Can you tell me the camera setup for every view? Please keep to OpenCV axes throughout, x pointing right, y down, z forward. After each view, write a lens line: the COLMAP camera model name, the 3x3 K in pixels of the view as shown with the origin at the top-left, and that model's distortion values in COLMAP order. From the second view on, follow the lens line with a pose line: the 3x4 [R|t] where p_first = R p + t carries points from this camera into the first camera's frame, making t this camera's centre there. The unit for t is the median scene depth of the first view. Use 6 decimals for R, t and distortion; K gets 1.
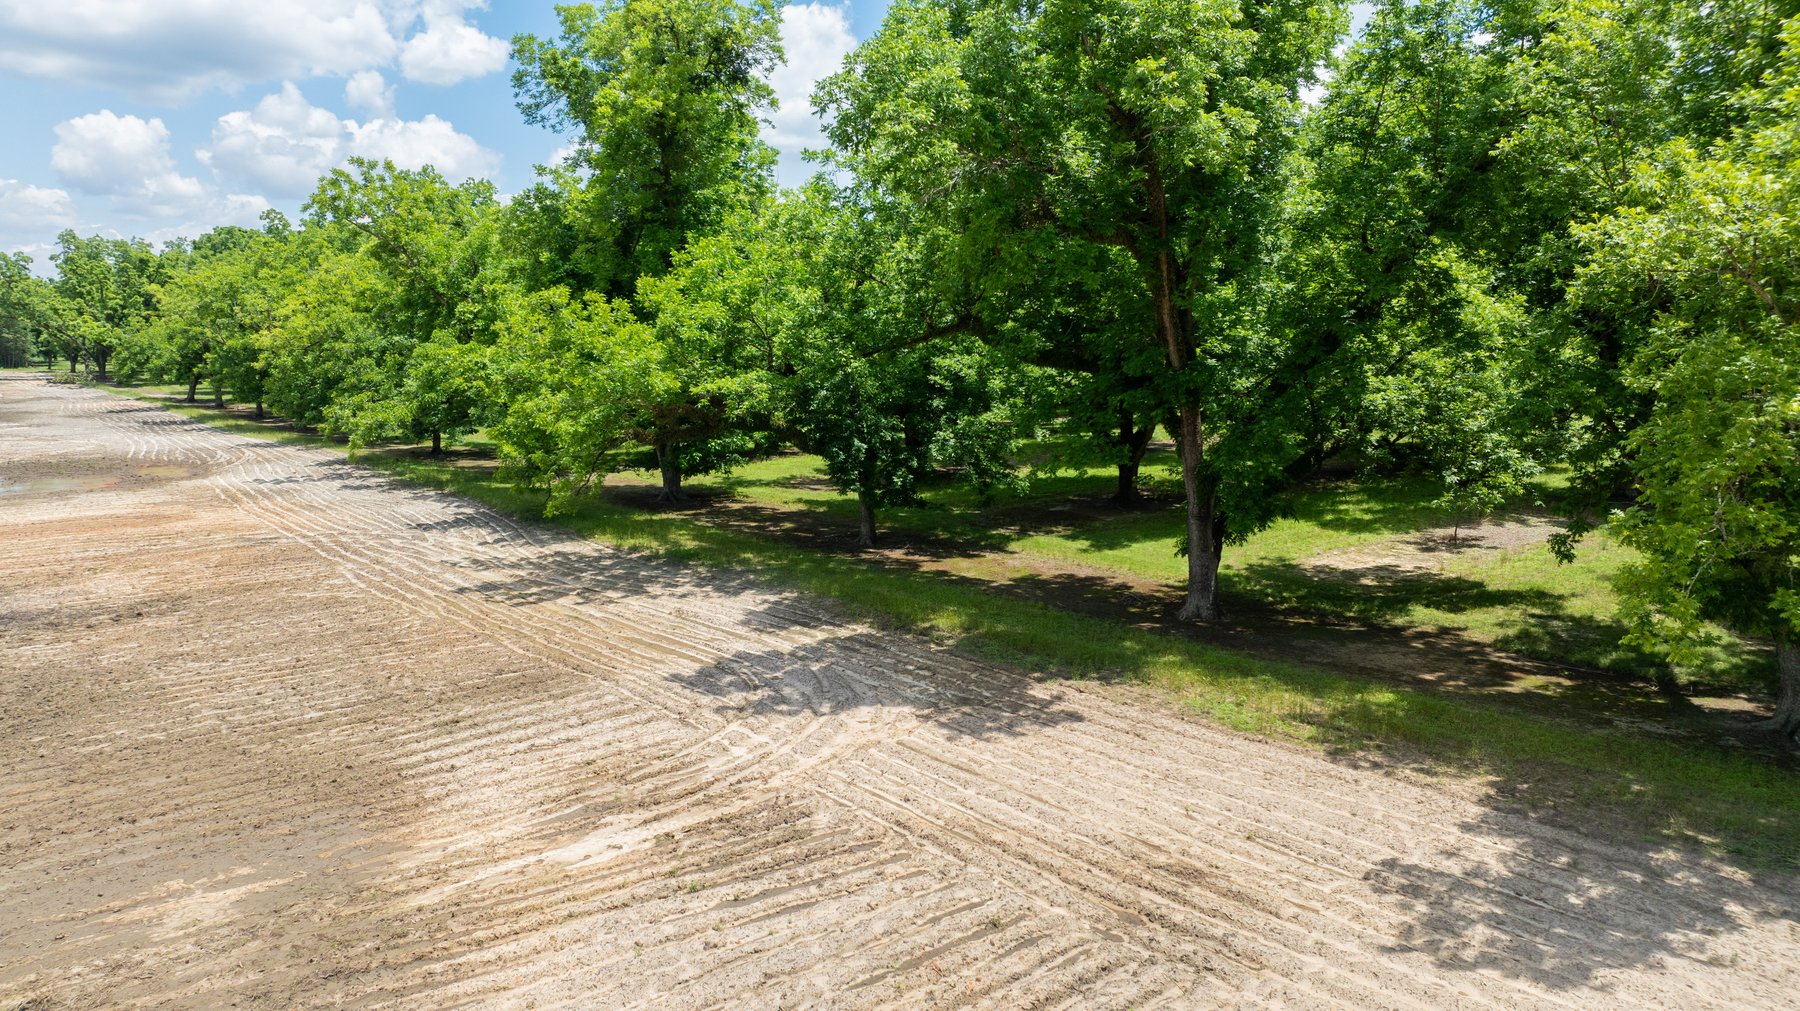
lens RADIAL K [[1266.9, 0, 899.0], [0, 1266.9, 505.4], [0, 0, 1]] dist [-0.034943, 0.036085]
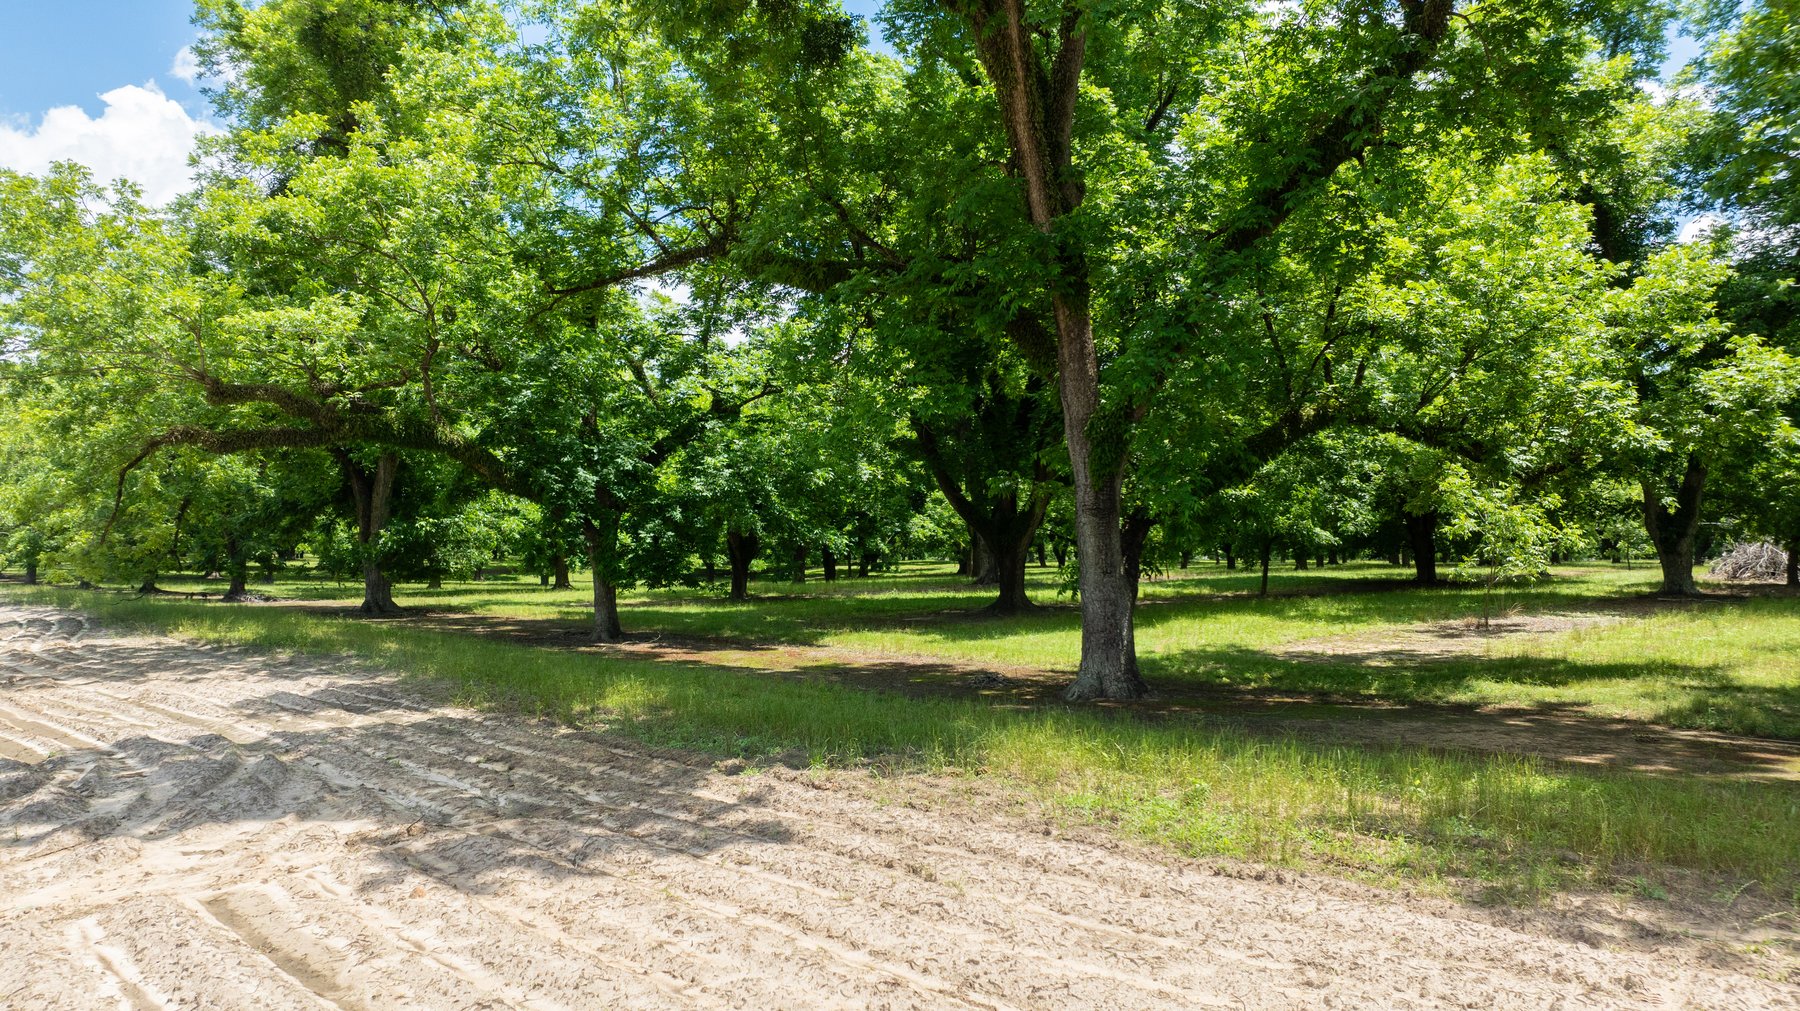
lens RADIAL K [[1266.9, 0, 901.2], [0, 1266.9, 502.9], [0, 0, 1]] dist [-0.034943, 0.036085]
pose [[0.998079, 0.003939, 0.061835, 0.130803], [0.006965, 0.984521, -0.175131, 0.114667], [-0.061568, 0.175225, 0.982601, 0.510617]]
